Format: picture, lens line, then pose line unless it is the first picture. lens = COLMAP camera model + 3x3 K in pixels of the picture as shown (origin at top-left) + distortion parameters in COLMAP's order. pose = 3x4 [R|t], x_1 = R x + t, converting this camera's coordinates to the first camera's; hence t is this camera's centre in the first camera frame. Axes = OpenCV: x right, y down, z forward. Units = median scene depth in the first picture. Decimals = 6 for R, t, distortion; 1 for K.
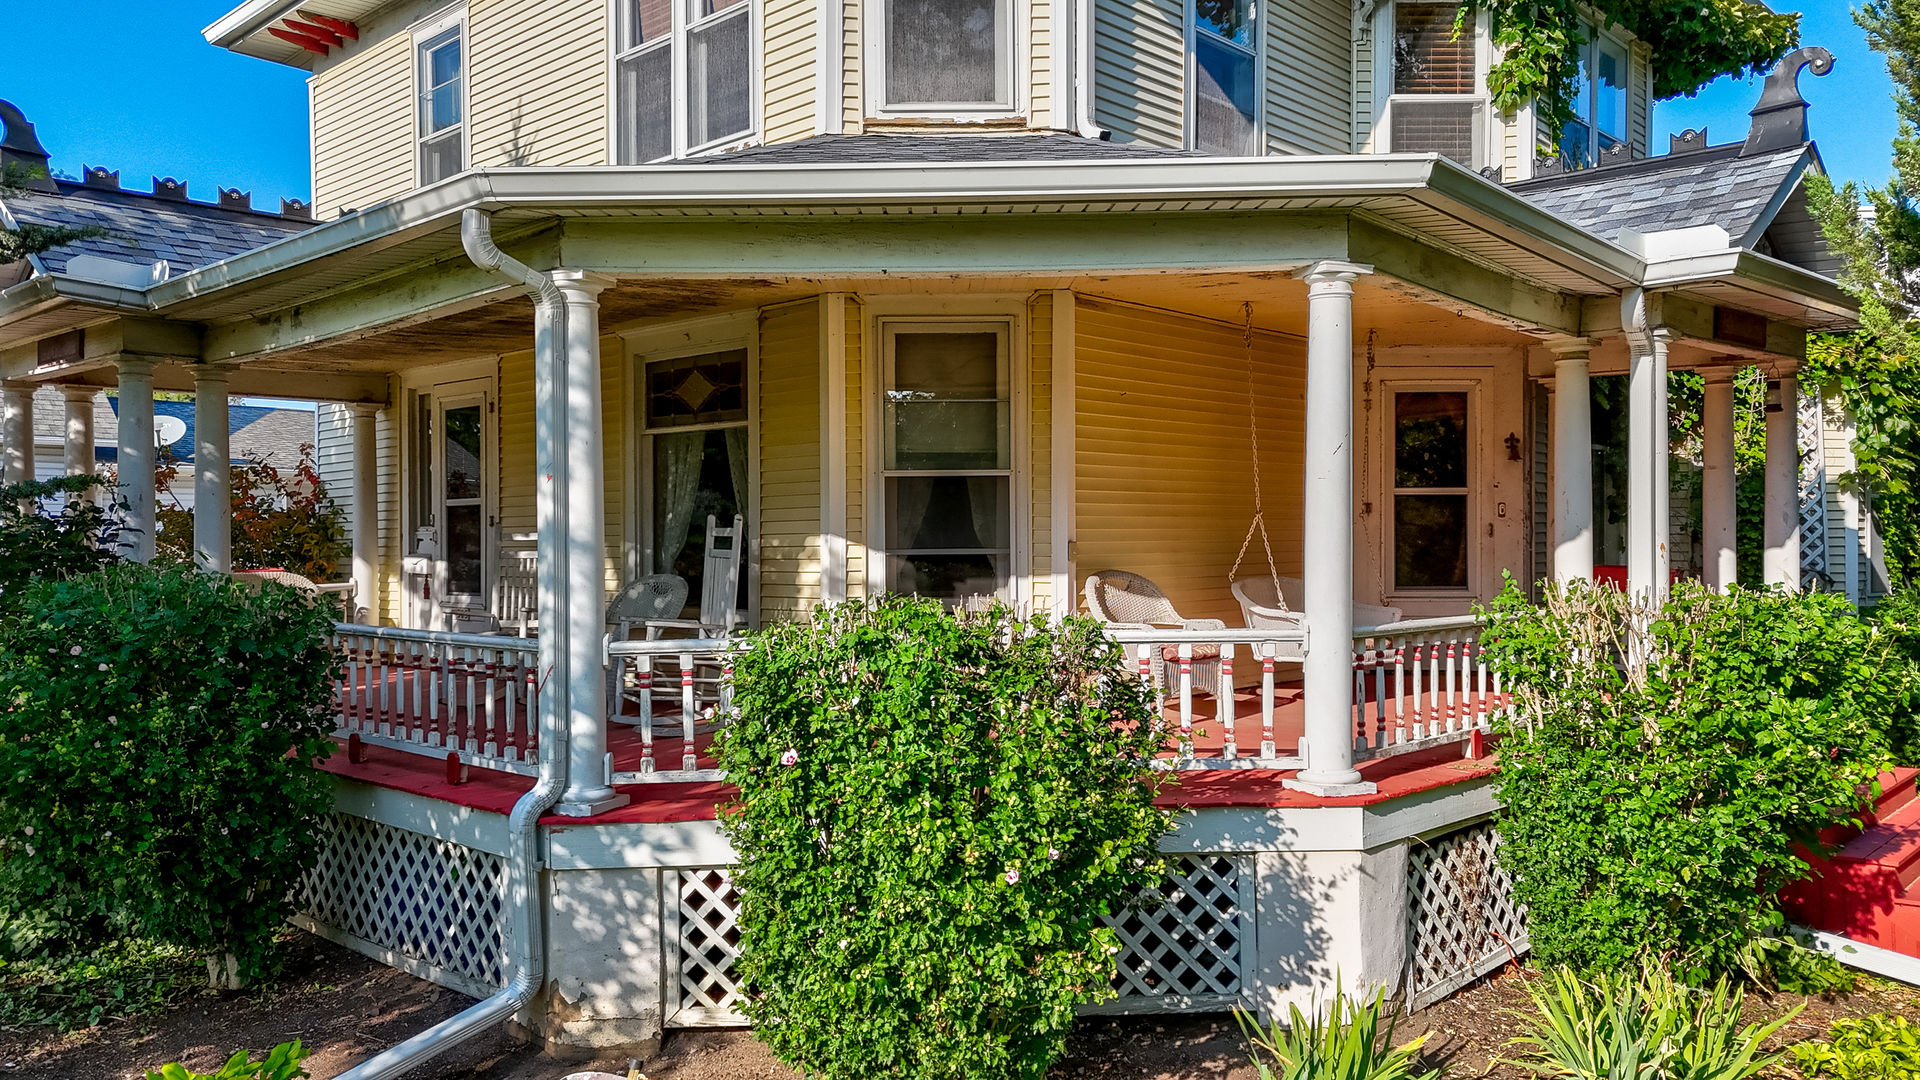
lens RADIAL K [[1369.4, 0, 970.7], [0, 1369.4, 534.7], [0, 0, 1]] dist [0.048587, 0.002411]
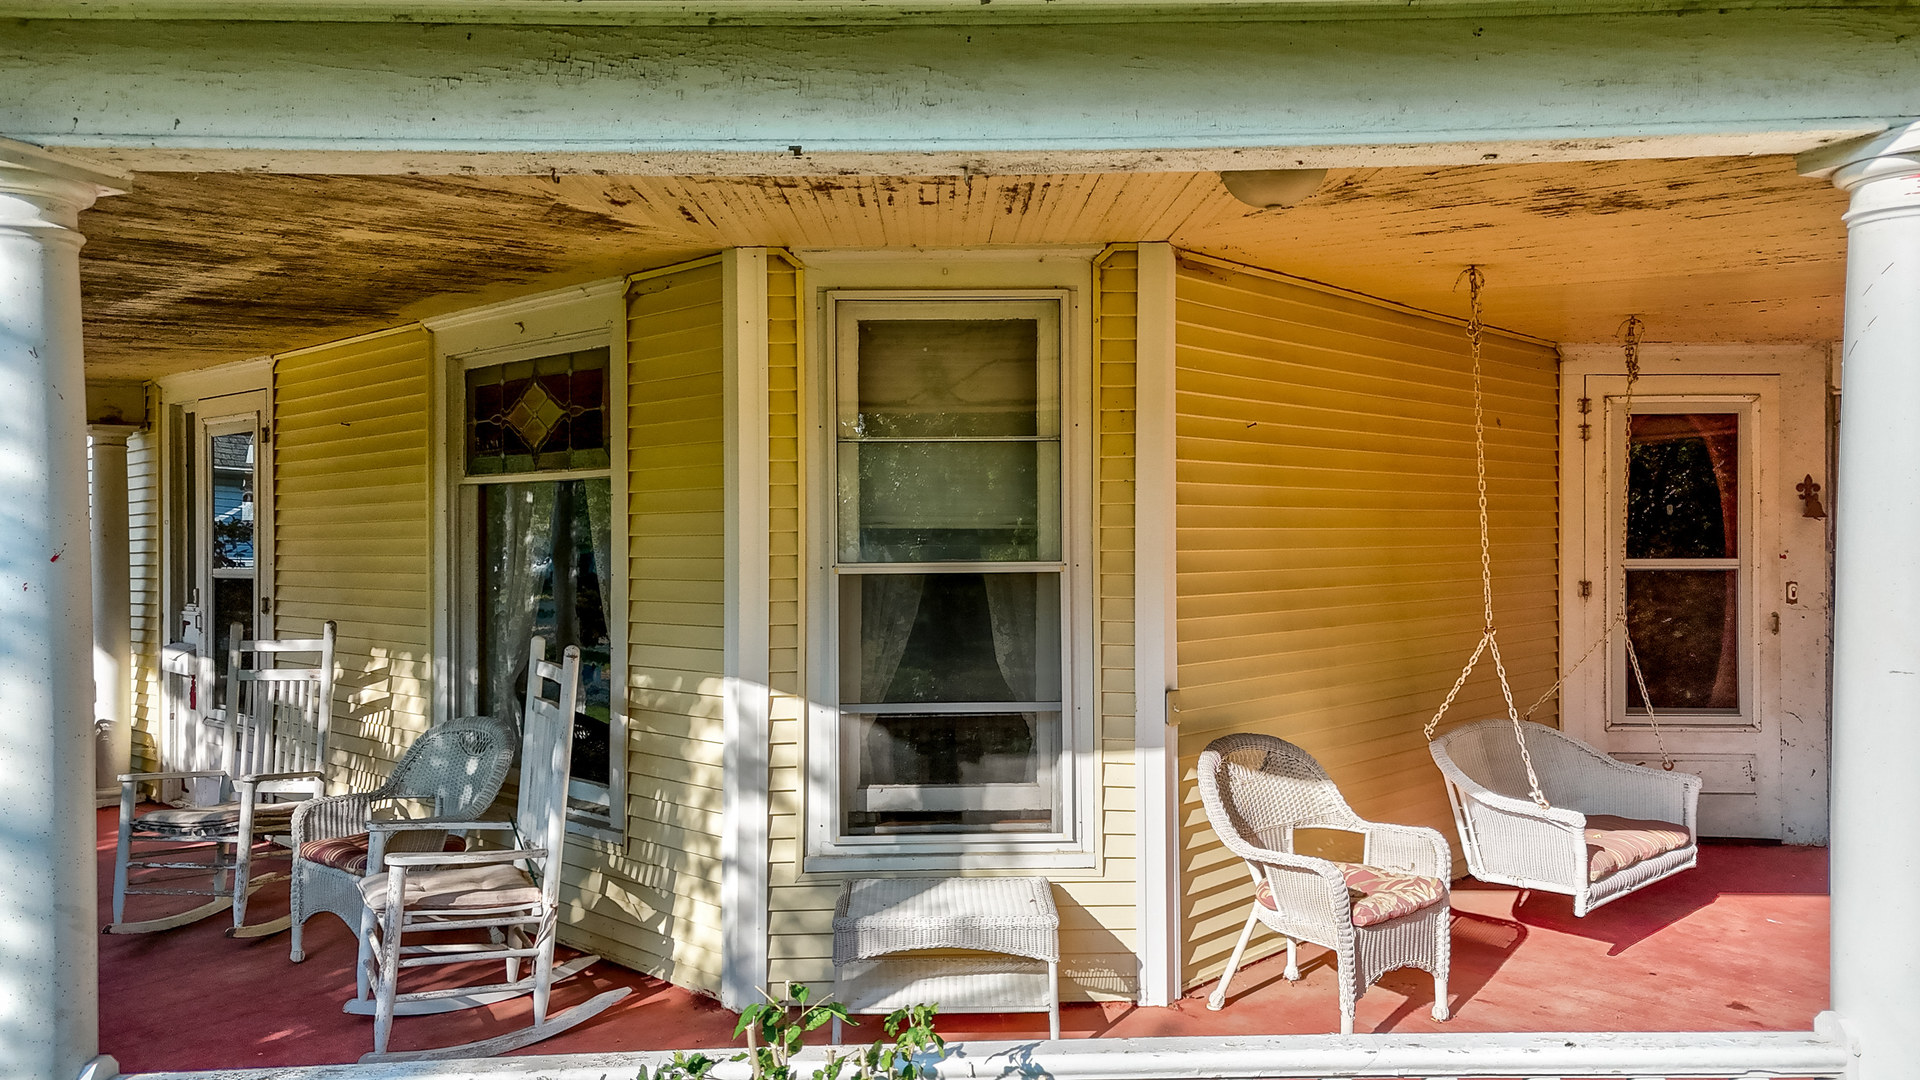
lens RADIAL K [[1368.0, 0, 968.1], [0, 1368.0, 530.3], [0, 0, 1]] dist [0.037235, -0.000074]
pose [[0.999999, 0.000891, -0.000911, -0.009134], [-0.000893, 0.999997, -0.002258, -0.058621], [0.000909, 0.002259, 0.999997, 0.433614]]
